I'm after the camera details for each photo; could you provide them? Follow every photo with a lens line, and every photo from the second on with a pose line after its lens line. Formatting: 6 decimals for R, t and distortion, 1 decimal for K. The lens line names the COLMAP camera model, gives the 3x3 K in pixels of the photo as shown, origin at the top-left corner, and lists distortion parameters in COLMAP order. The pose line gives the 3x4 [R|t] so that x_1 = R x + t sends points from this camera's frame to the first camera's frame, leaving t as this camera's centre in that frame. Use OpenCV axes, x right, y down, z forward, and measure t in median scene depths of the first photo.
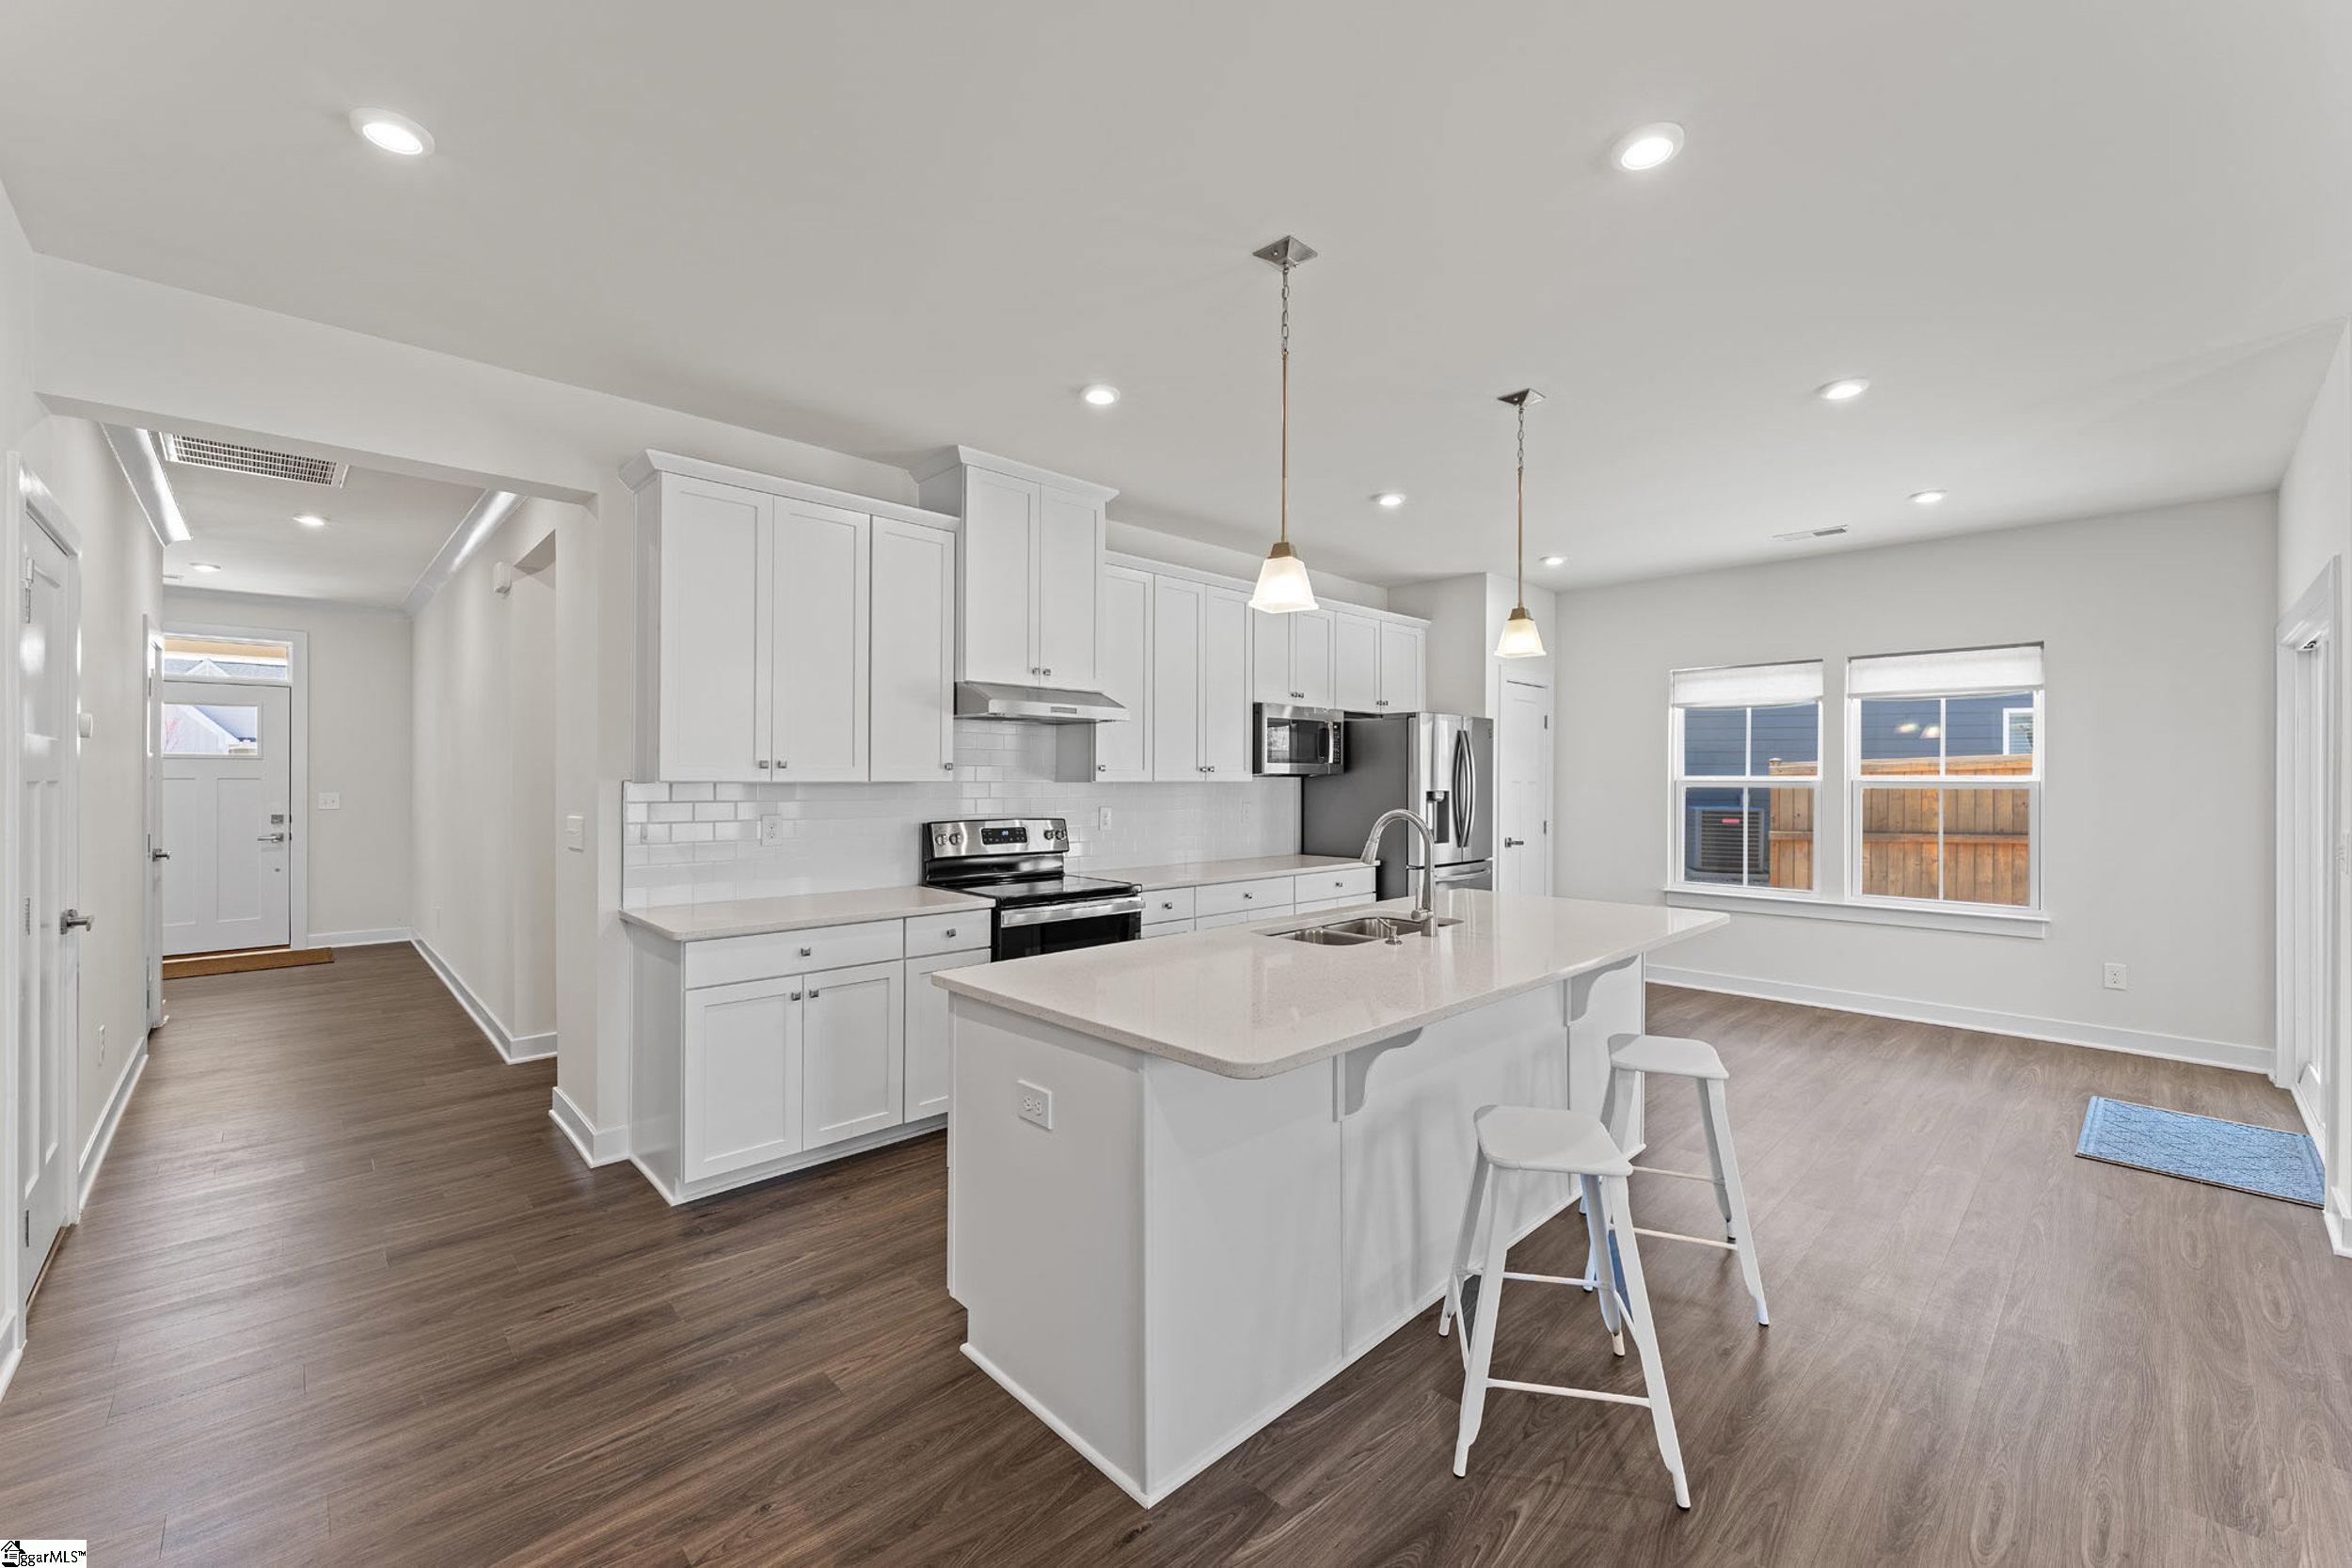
lens RADIAL K [[943.3, 0, 1183.2], [0, 943.3, 779.8], [0, 0, 1]] dist [-0.001062, -0.000544]
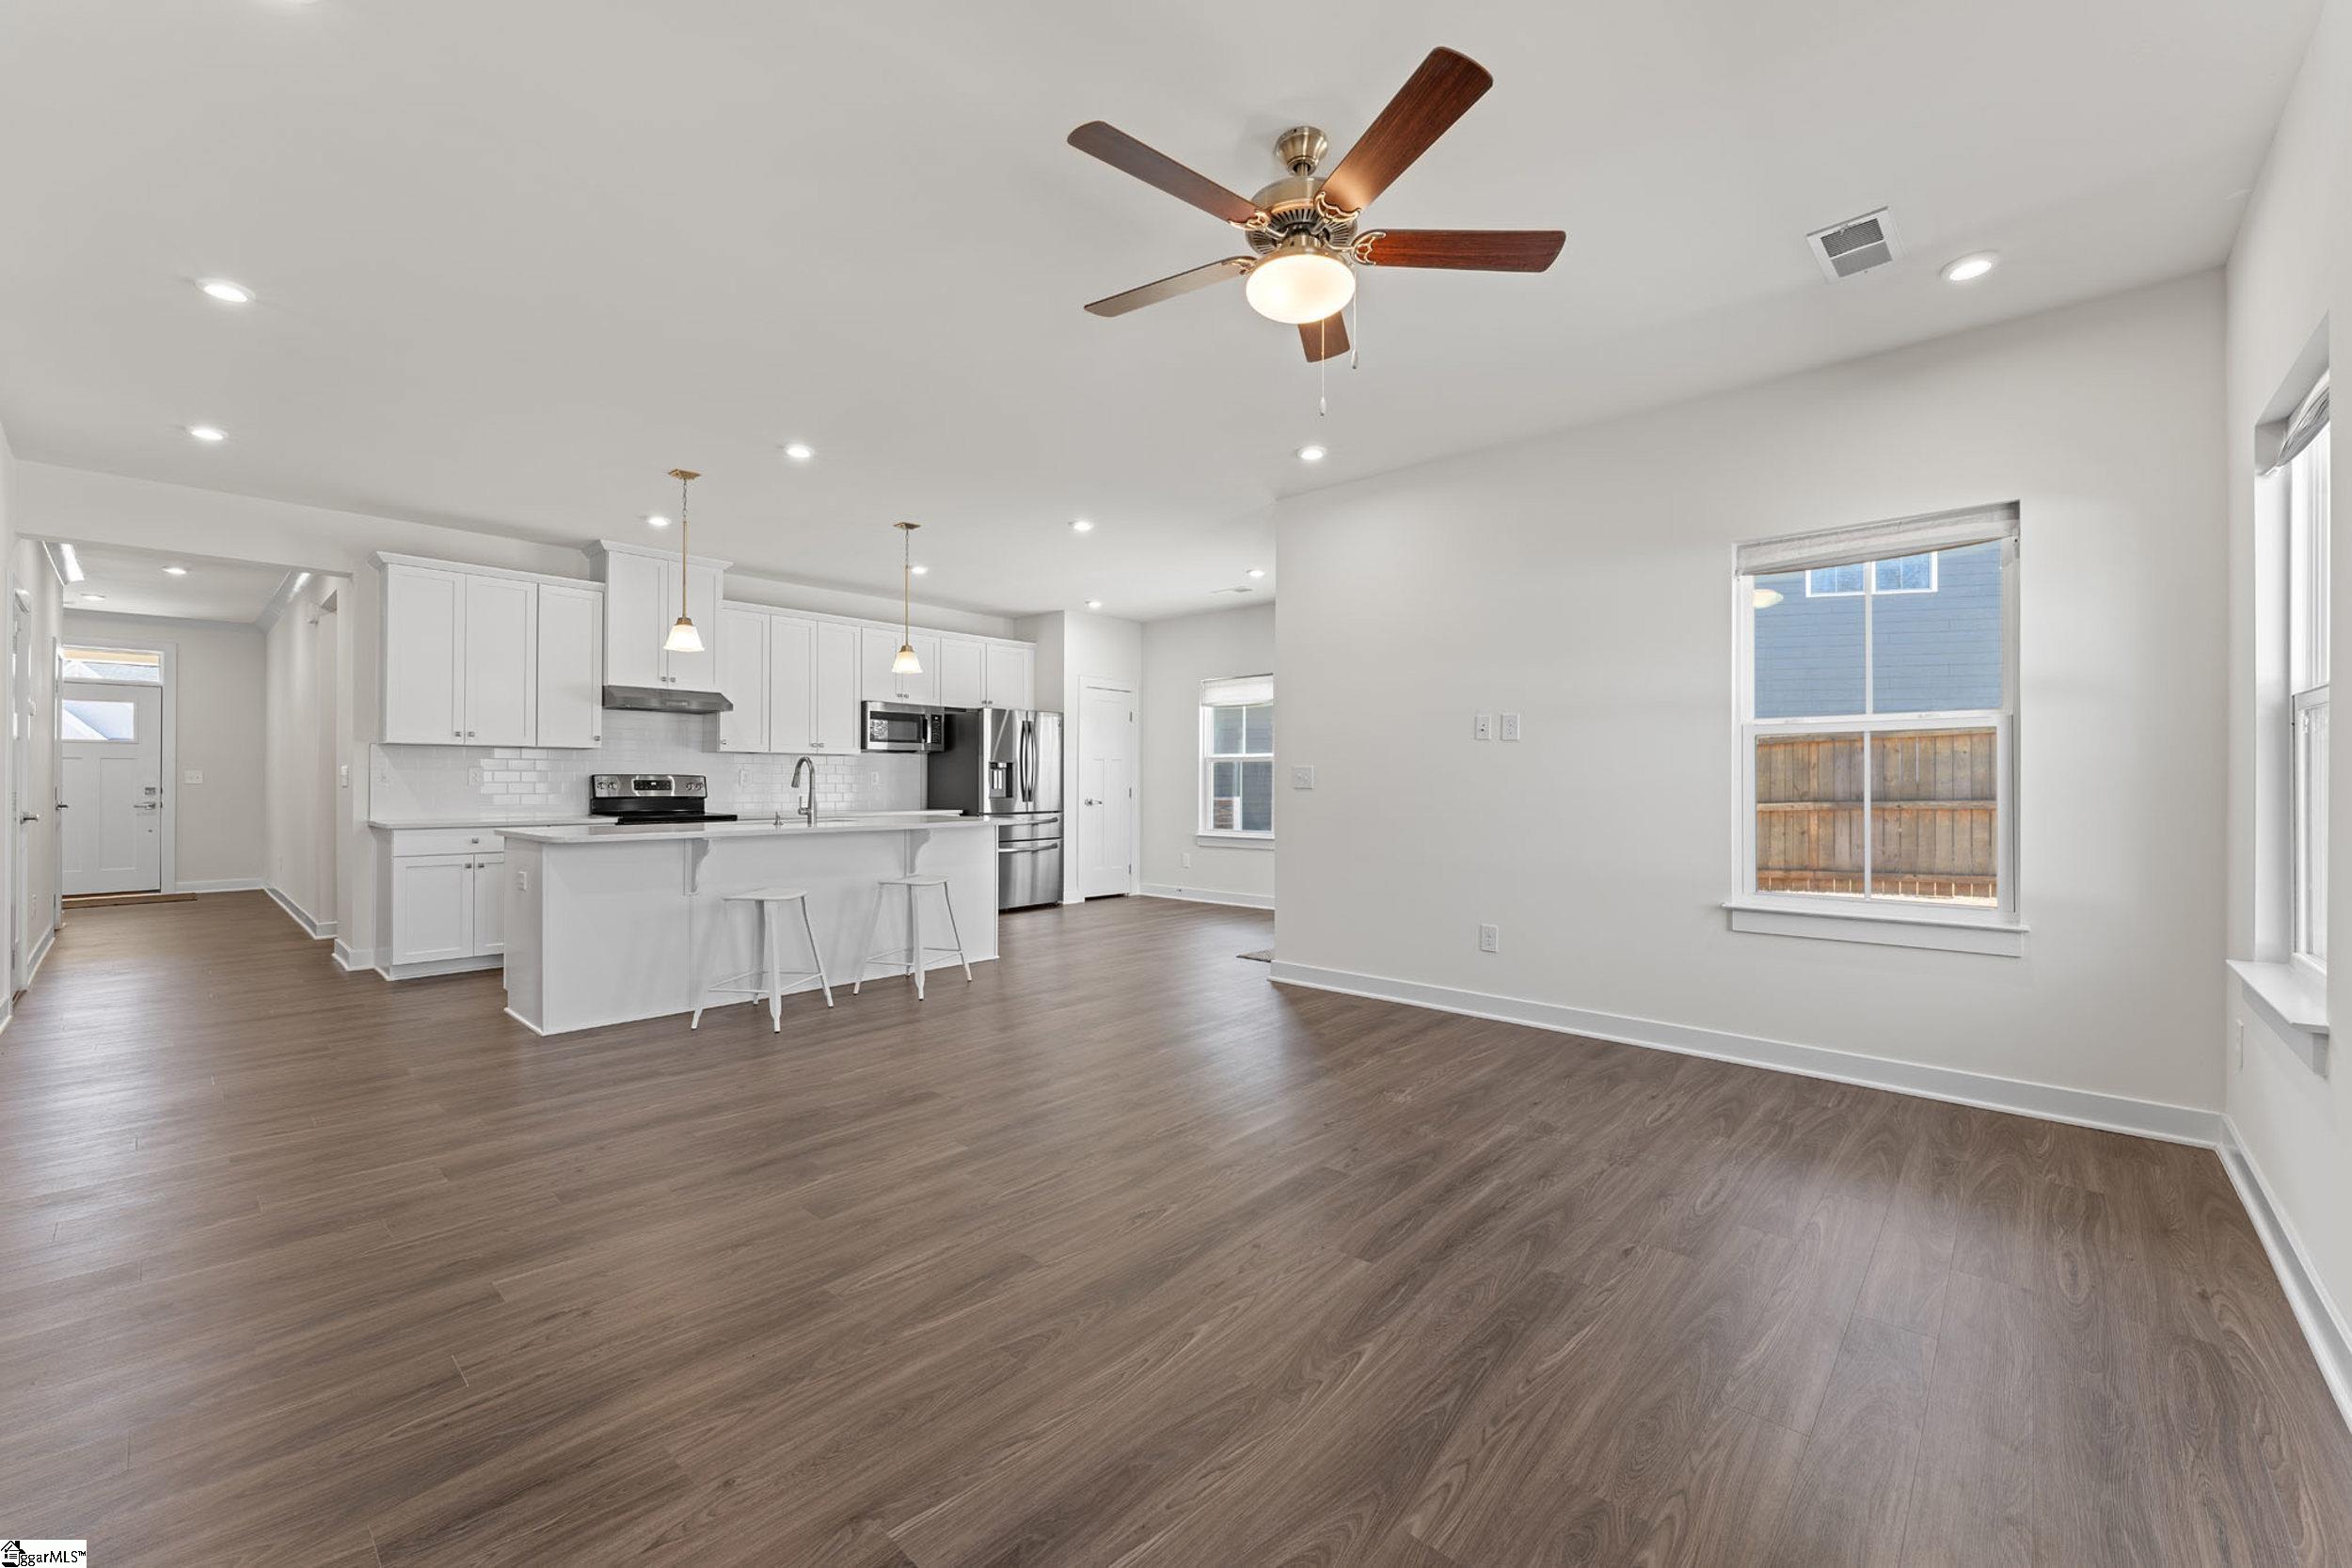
lens RADIAL K [[943.3, 0, 1185.3], [0, 943.3, 780.3], [0, 0, 1]] dist [-0.001062, -0.000544]
pose [[0.997793, -0.001156, 0.066395, 0.545050], [0.001458, 0.999989, -0.004506, 0.055851], [-0.066389, 0.004592, 0.997783, -0.565231]]
